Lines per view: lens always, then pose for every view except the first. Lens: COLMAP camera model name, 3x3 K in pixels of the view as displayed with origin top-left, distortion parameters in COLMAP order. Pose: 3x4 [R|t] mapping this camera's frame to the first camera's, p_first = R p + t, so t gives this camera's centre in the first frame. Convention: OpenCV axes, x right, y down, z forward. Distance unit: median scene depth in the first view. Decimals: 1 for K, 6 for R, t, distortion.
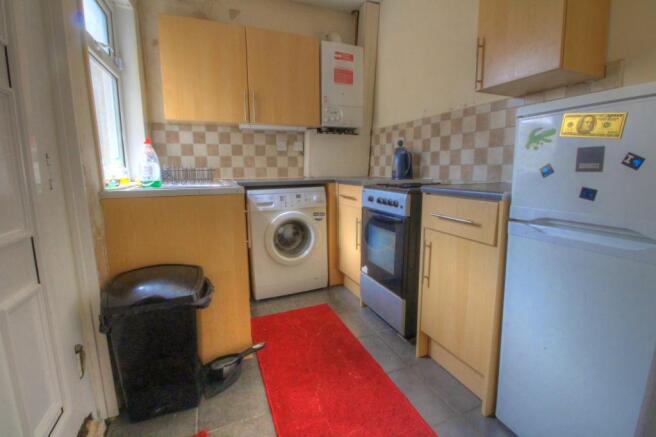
lens RADIAL K [[309.7, 0, 325.9], [0, 309.7, 217.5], [0, 0, 1]] dist [-0.001059, -0.000101]
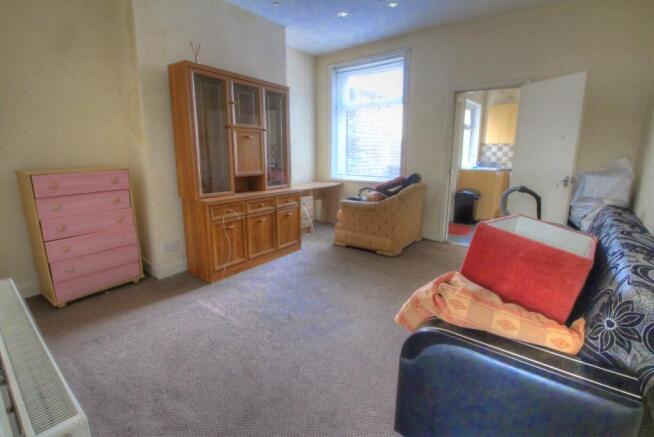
lens RADIAL K [[308.7, 0, 325.4], [0, 308.7, 217.0], [0, 0, 1]] dist [-0.001059, -0.000101]
pose [[0.519084, 0.185728, -0.834300, 1.025326], [-0.142080, 0.981275, 0.130048, 0.144577], [0.842832, 0.051032, 0.535752, -1.451022]]
